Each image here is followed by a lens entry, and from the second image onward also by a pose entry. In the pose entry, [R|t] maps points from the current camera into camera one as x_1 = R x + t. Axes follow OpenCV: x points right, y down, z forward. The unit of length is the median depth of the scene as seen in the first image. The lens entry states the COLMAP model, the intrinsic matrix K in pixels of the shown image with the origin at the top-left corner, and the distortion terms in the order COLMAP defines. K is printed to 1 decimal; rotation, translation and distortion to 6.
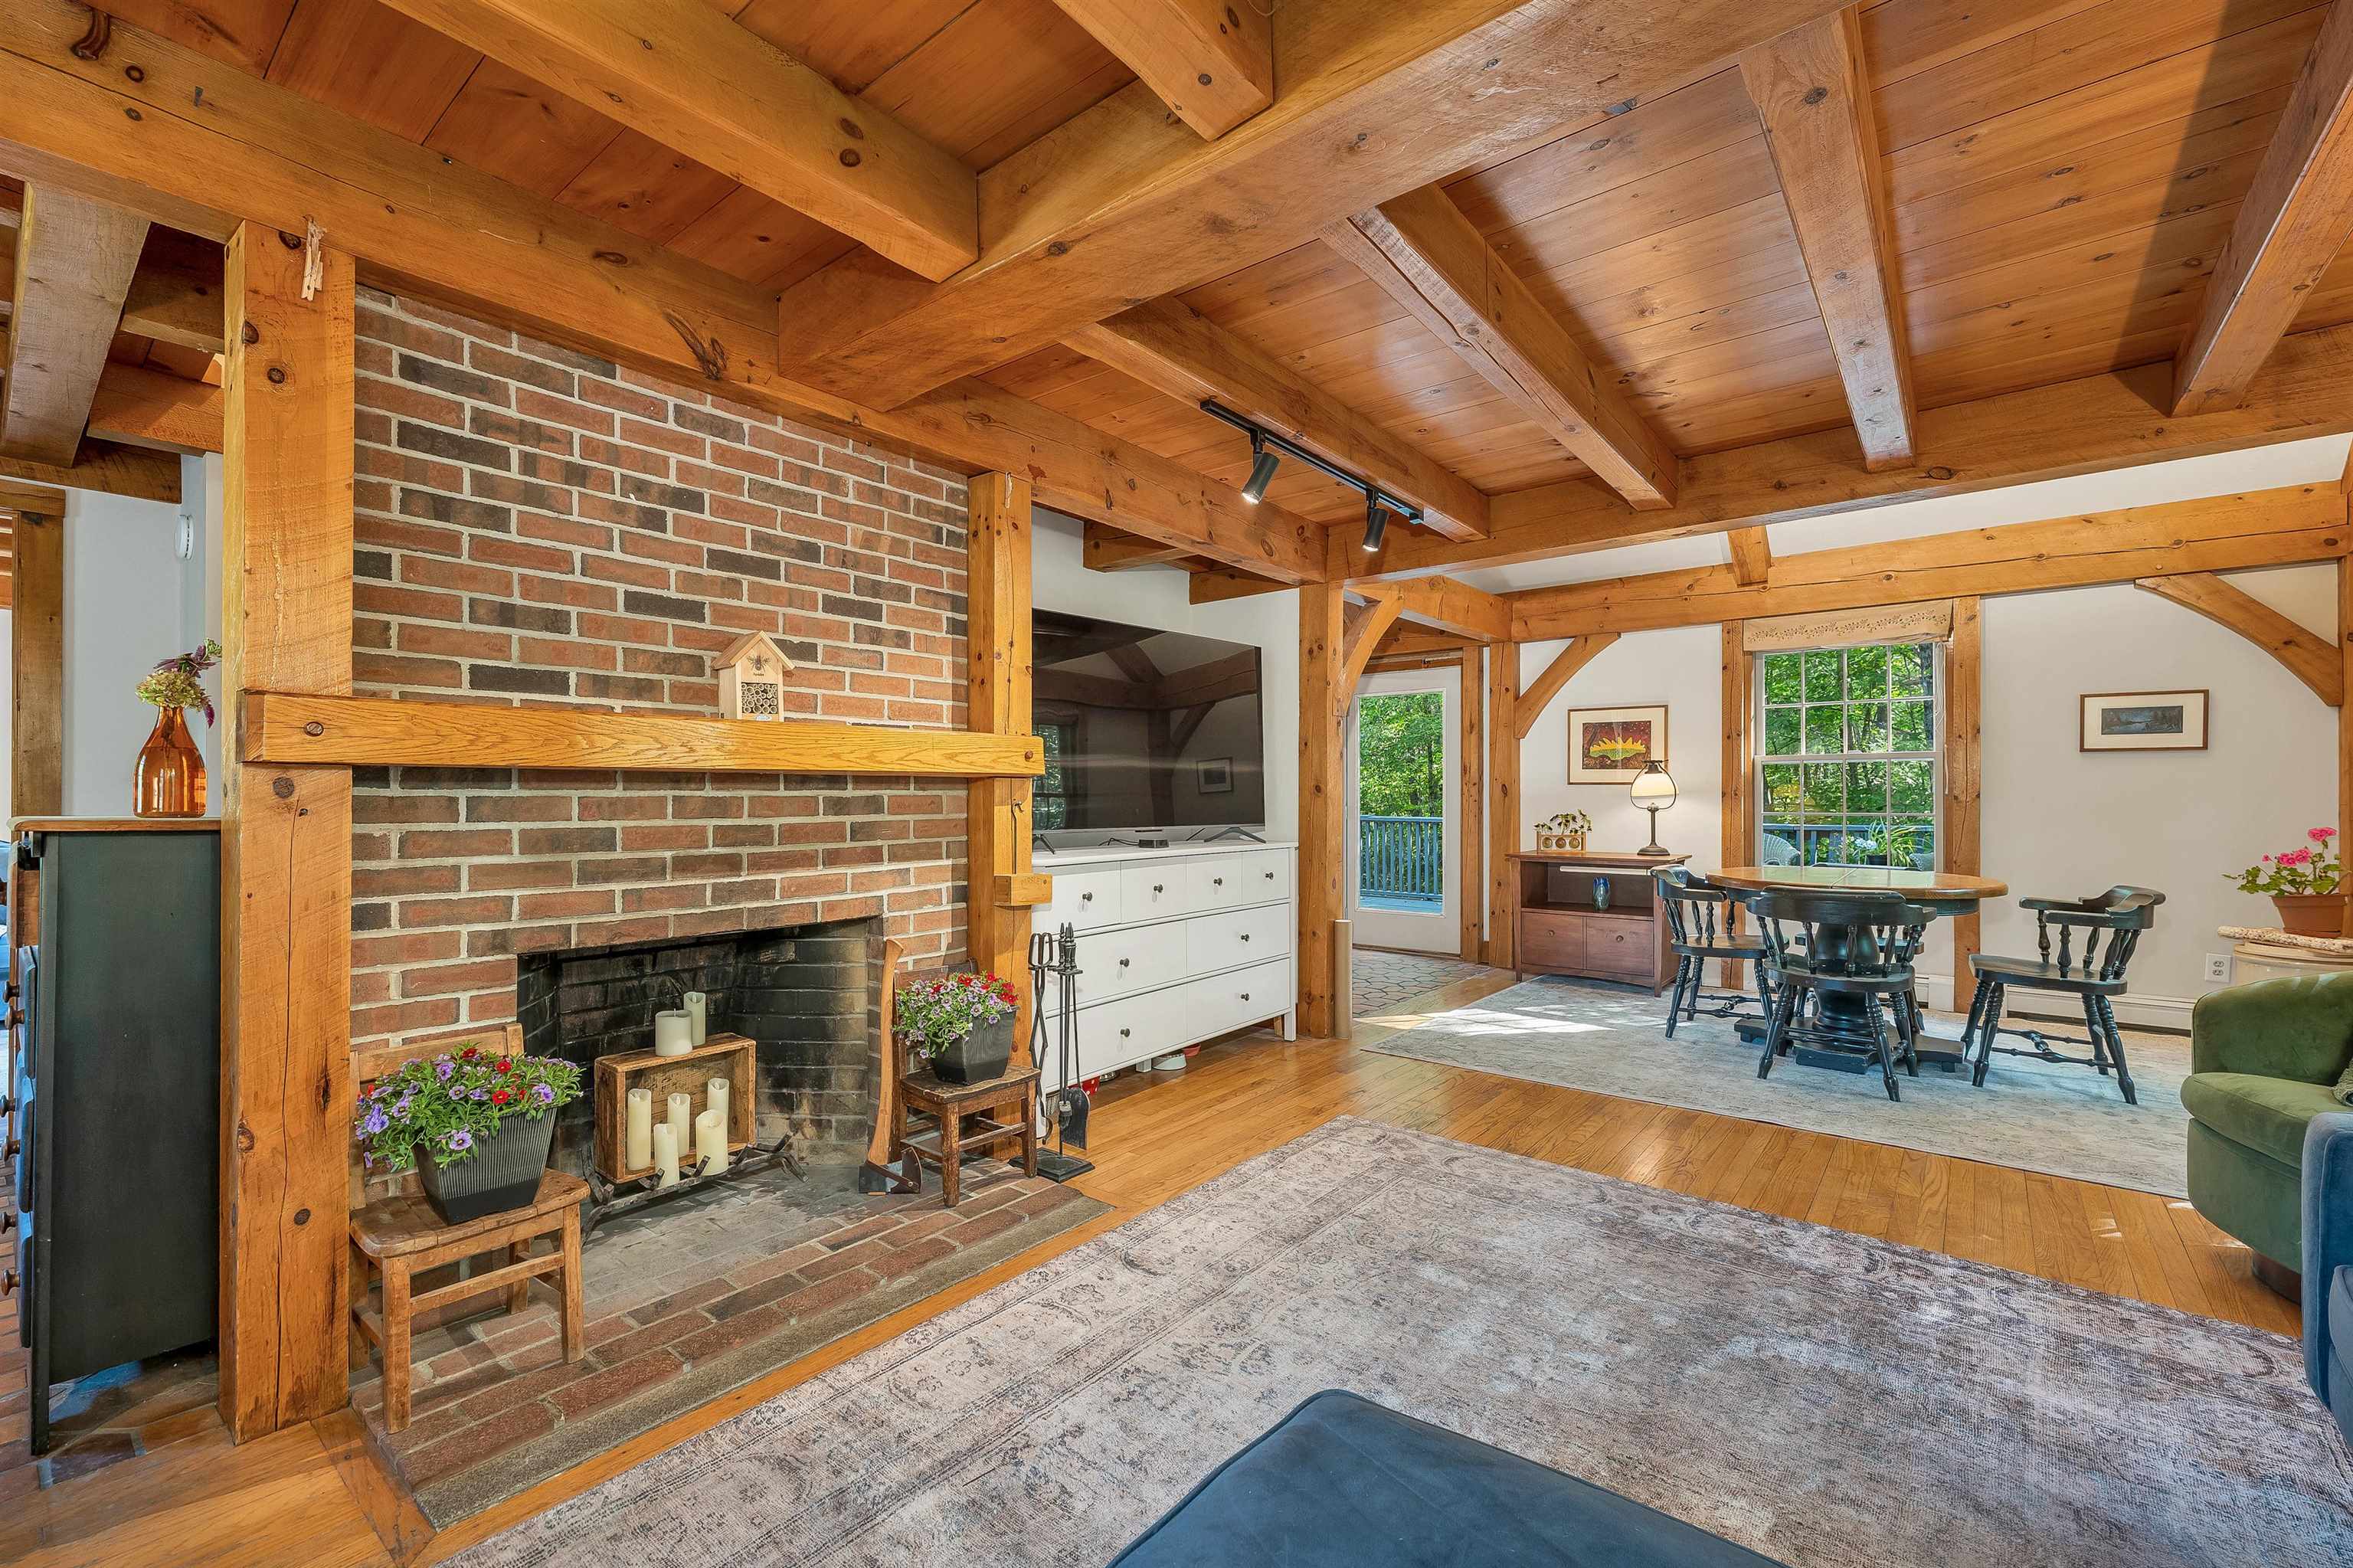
lens RADIAL K [[977.5, 0, 1198.5], [0, 977.5, 793.4], [0, 0, 1]] dist [0.002581, -0.000946]
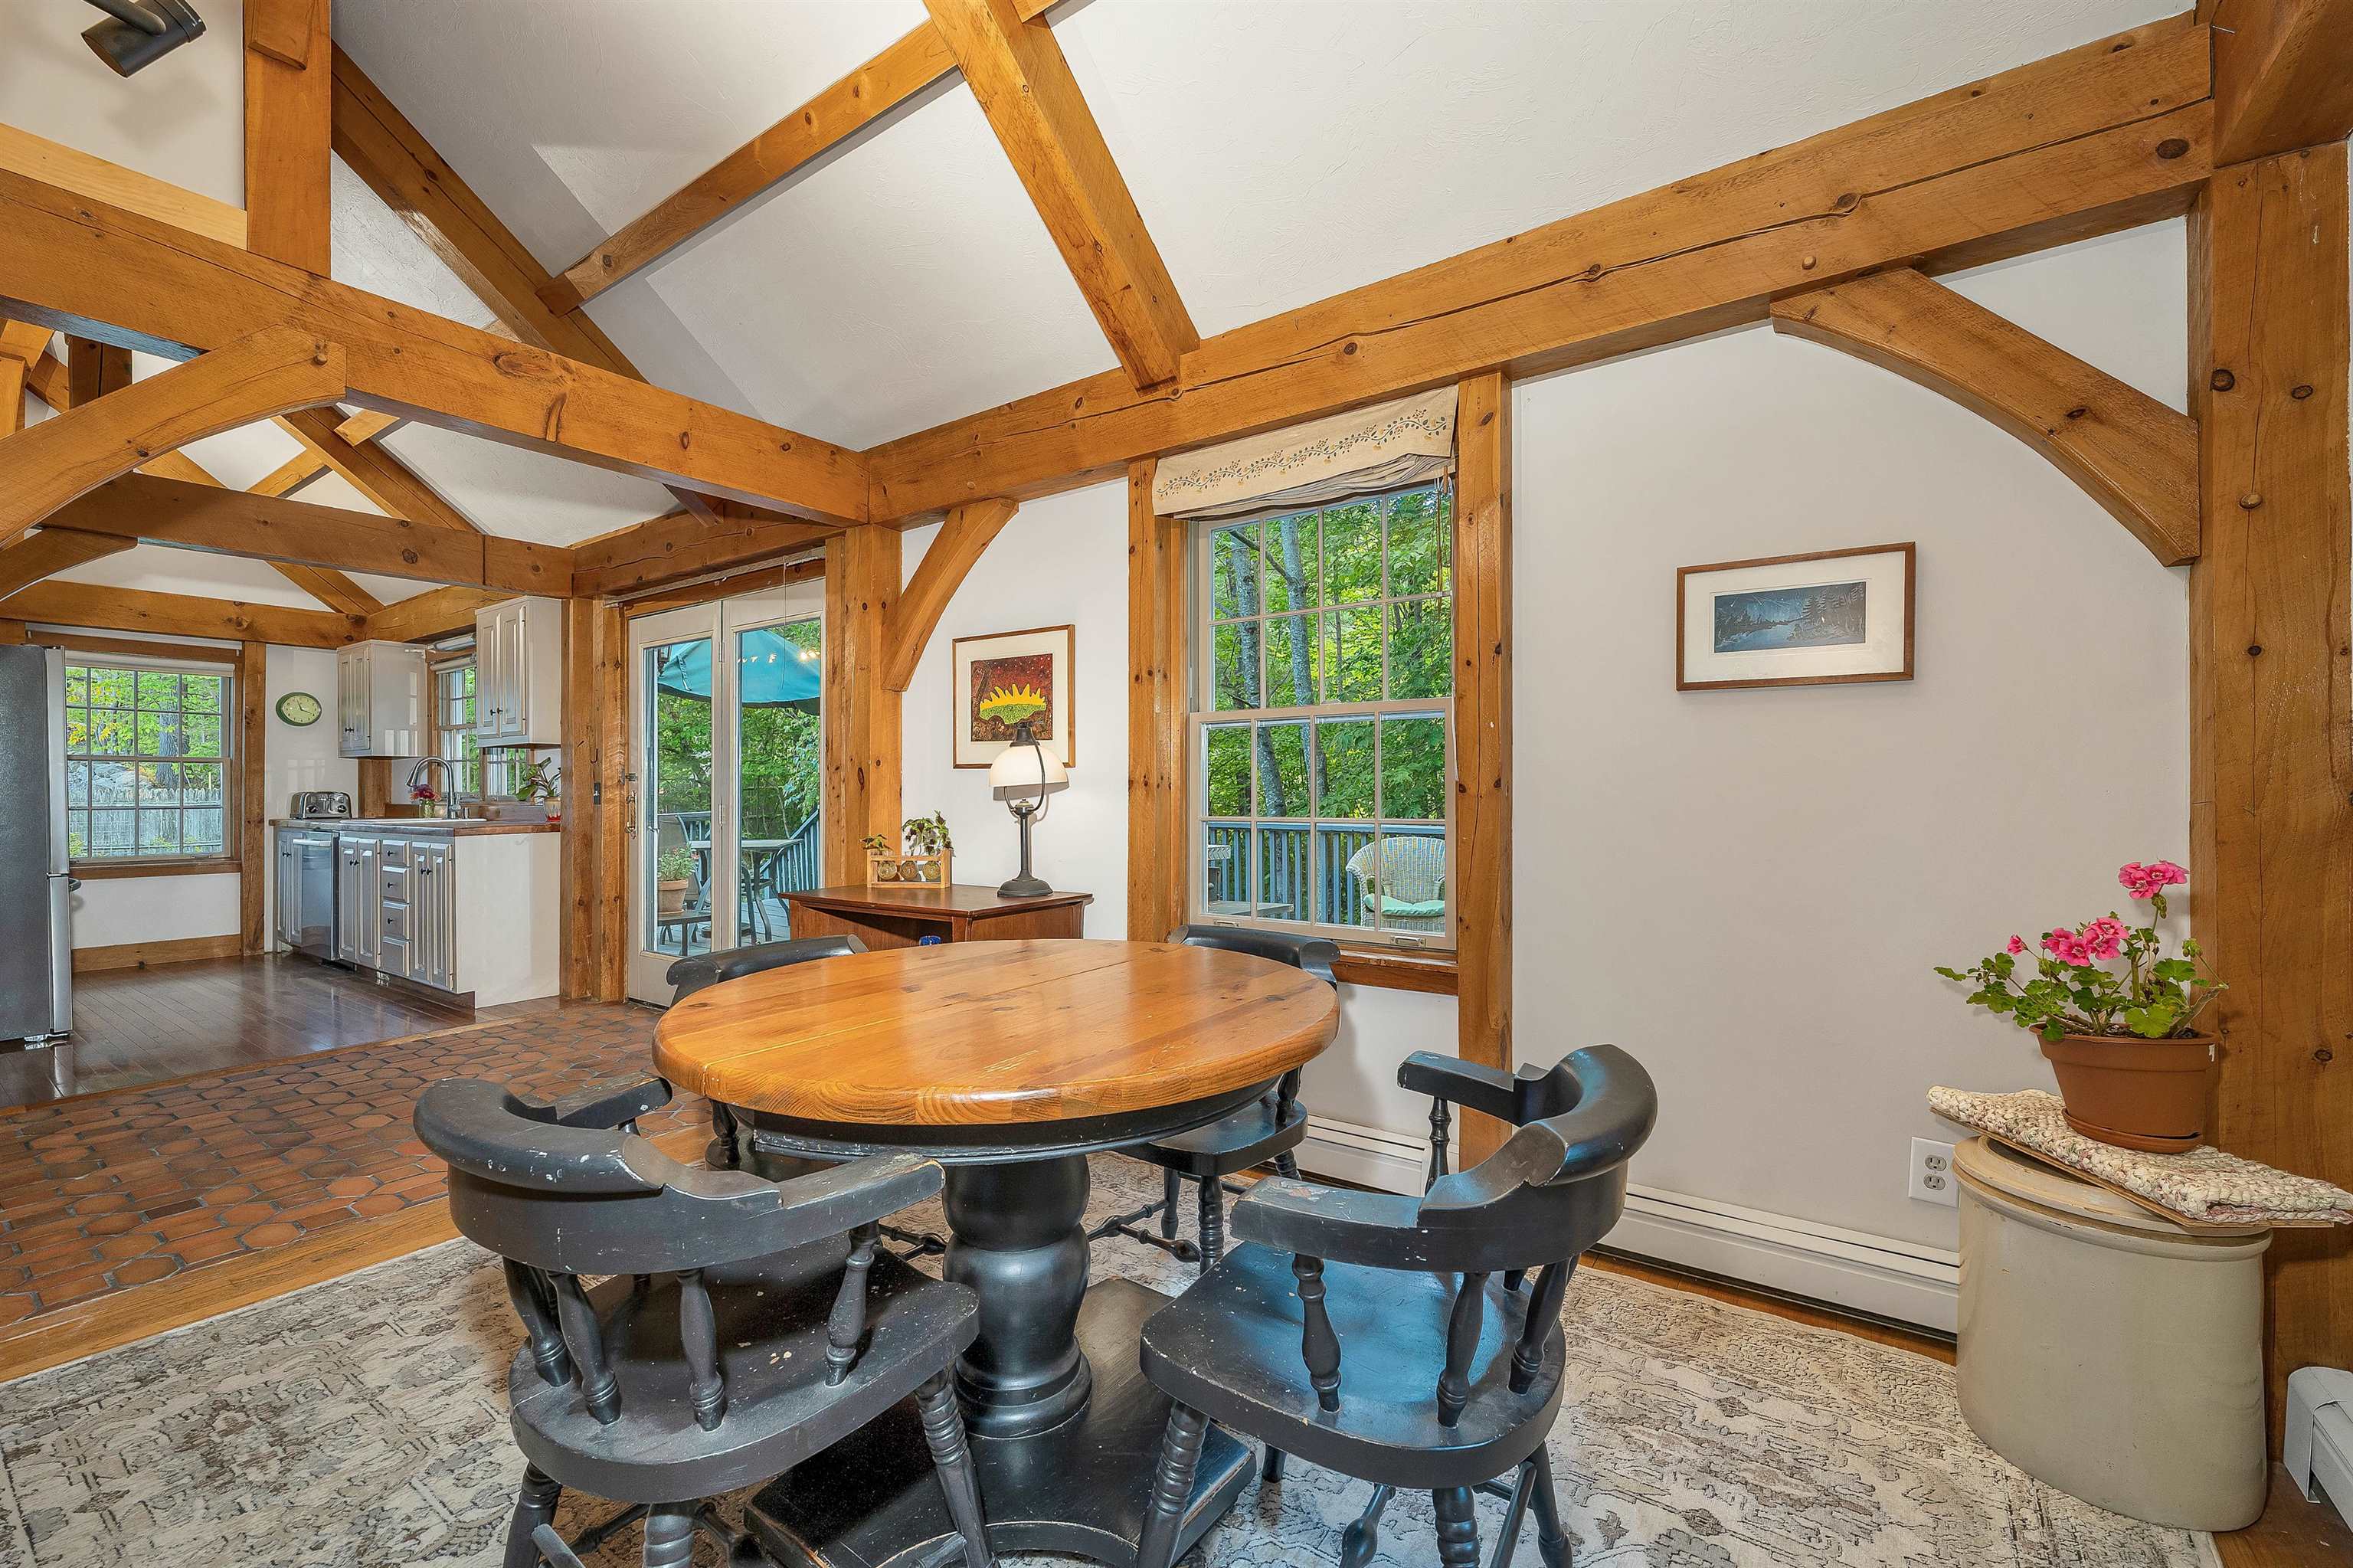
lens RADIAL K [[977.5, 0, 1193.7], [0, 977.5, 789.3], [0, 0, 1]] dist [0.002581, -0.000946]
pose [[0.998535, 0.002614, 0.054047, 1.086204], [-0.002599, 0.999997, -0.000332, 0.008267], [-0.054047, 0.000191, 0.998538, 0.918348]]
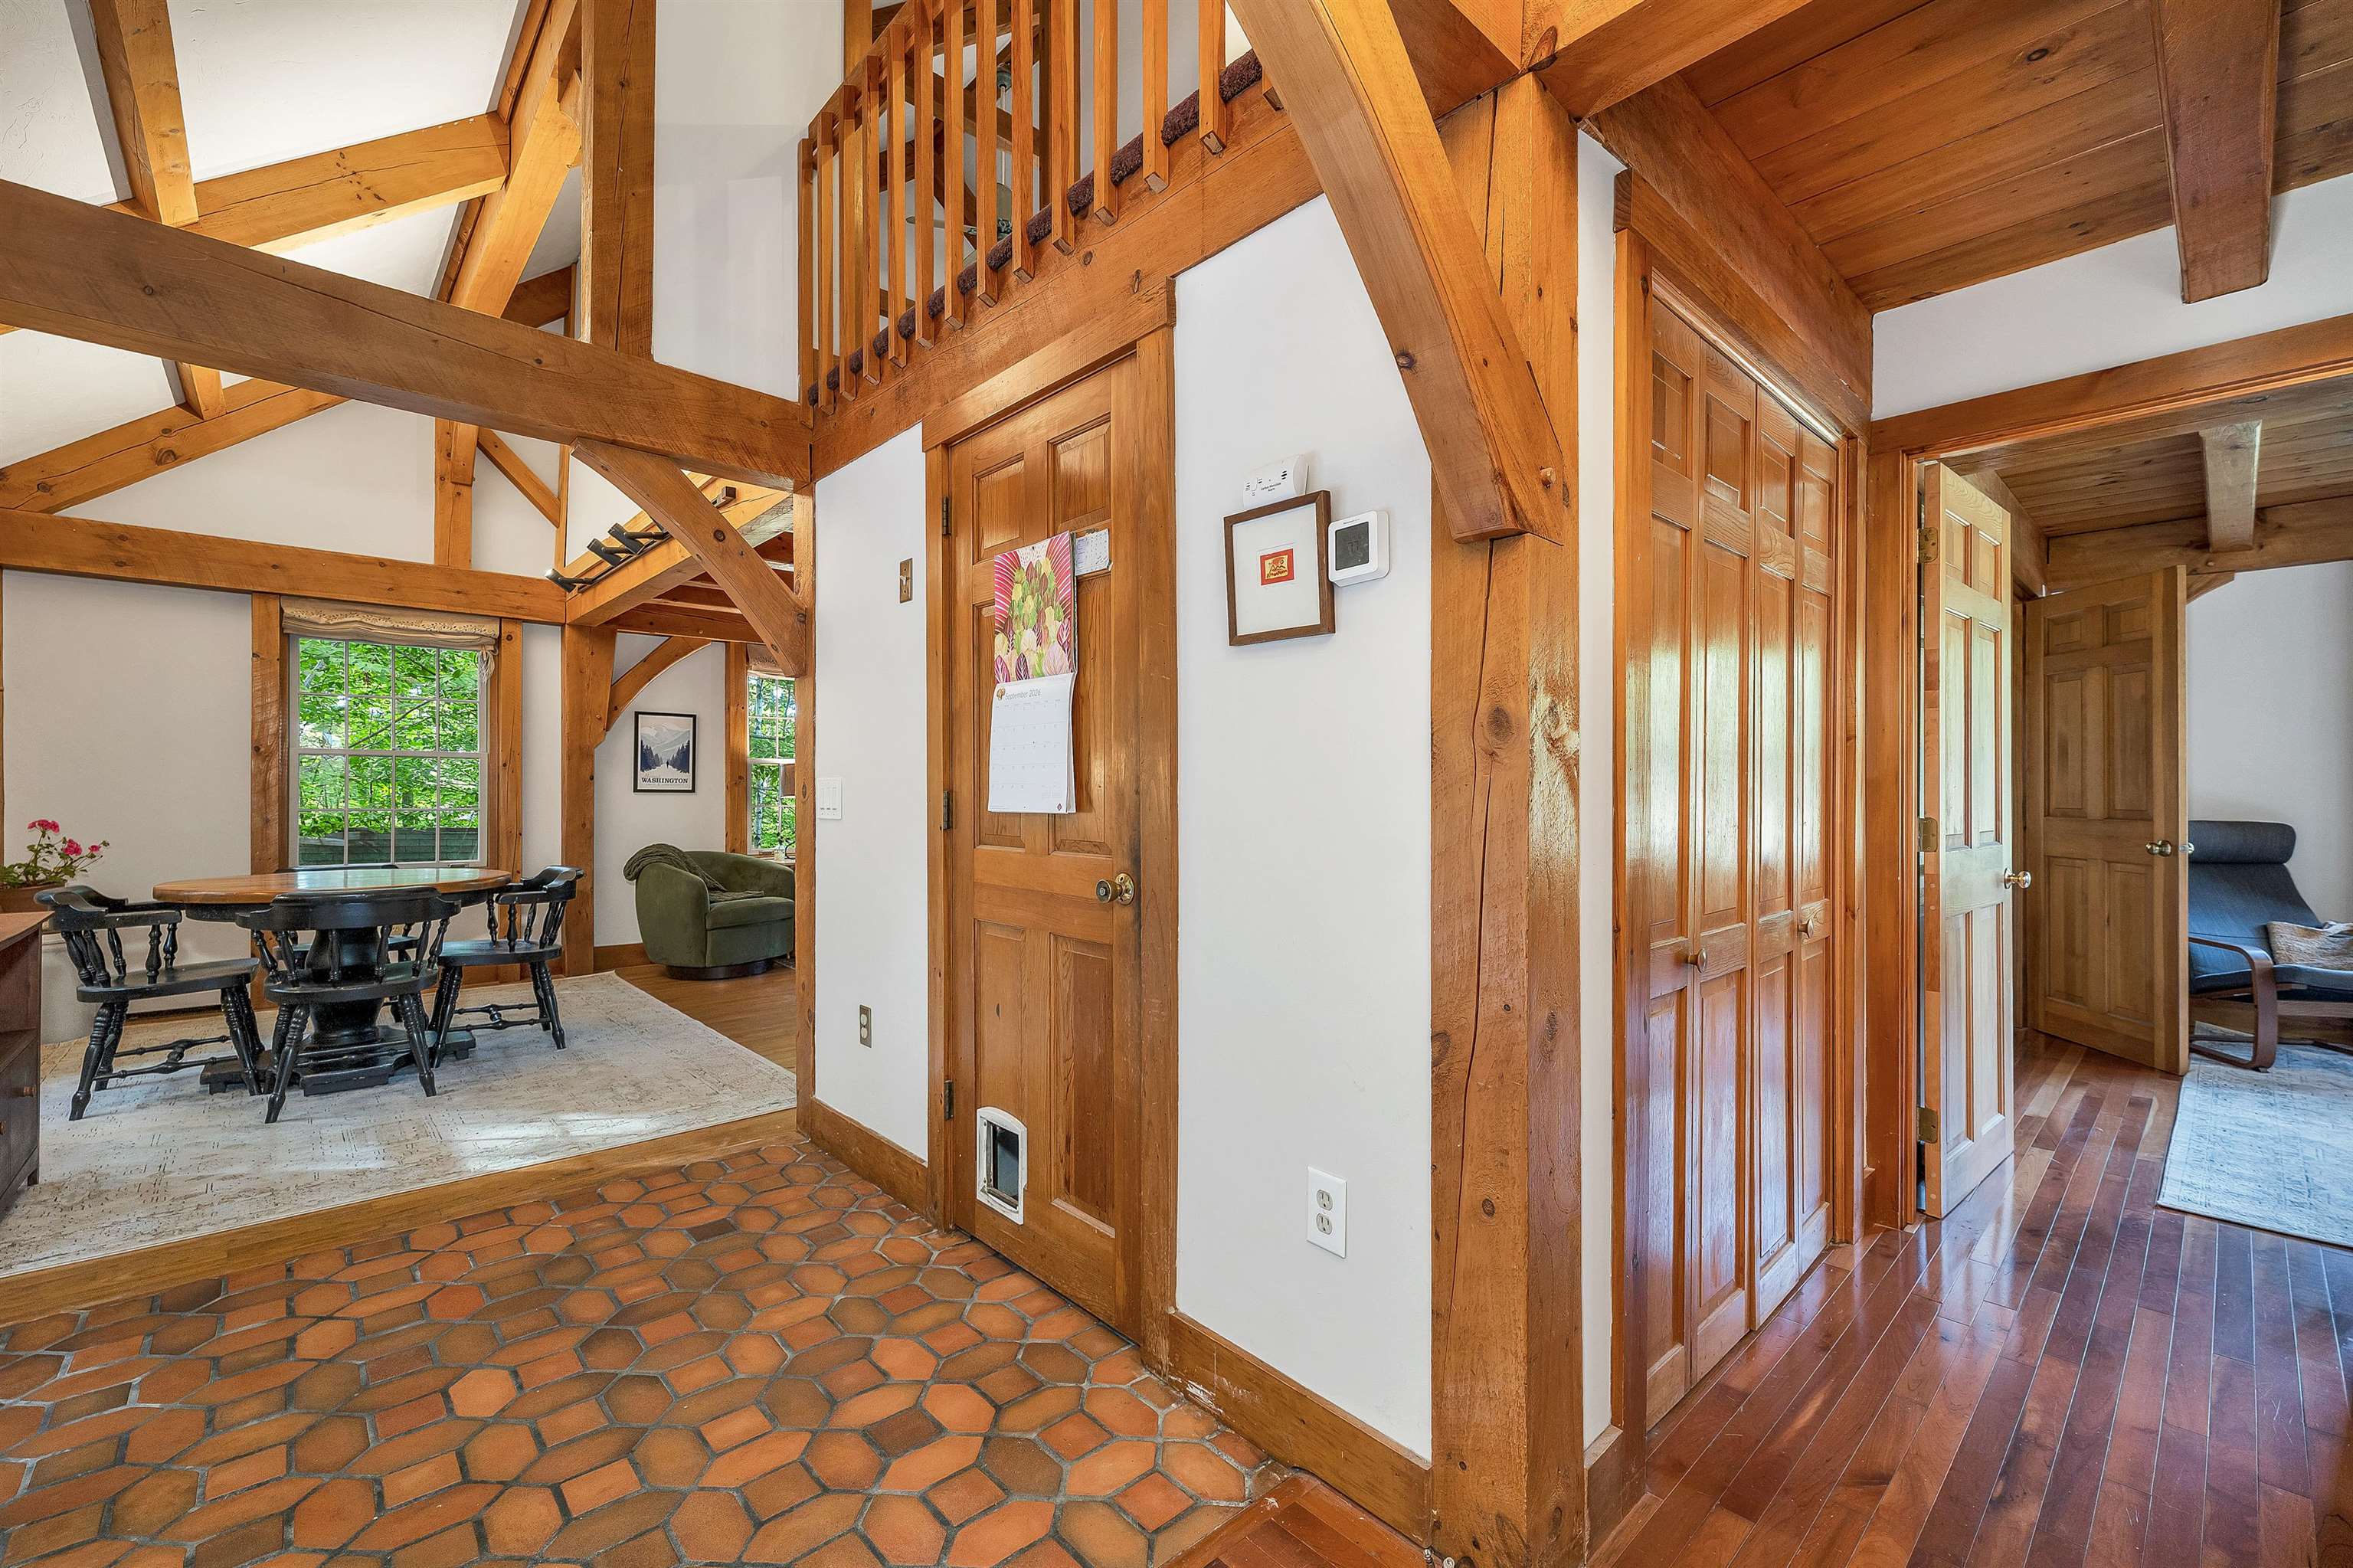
lens RADIAL K [[977.5, 0, 1182.9], [0, 977.5, 788.5], [0, 0, 1]] dist [0.002581, -0.000946]
pose [[-0.987378, 0.003748, 0.158334, -0.392333], [0.002642, 0.999971, -0.007195, 0.013832], [-0.158356, -0.006686, -0.987359, 2.708401]]
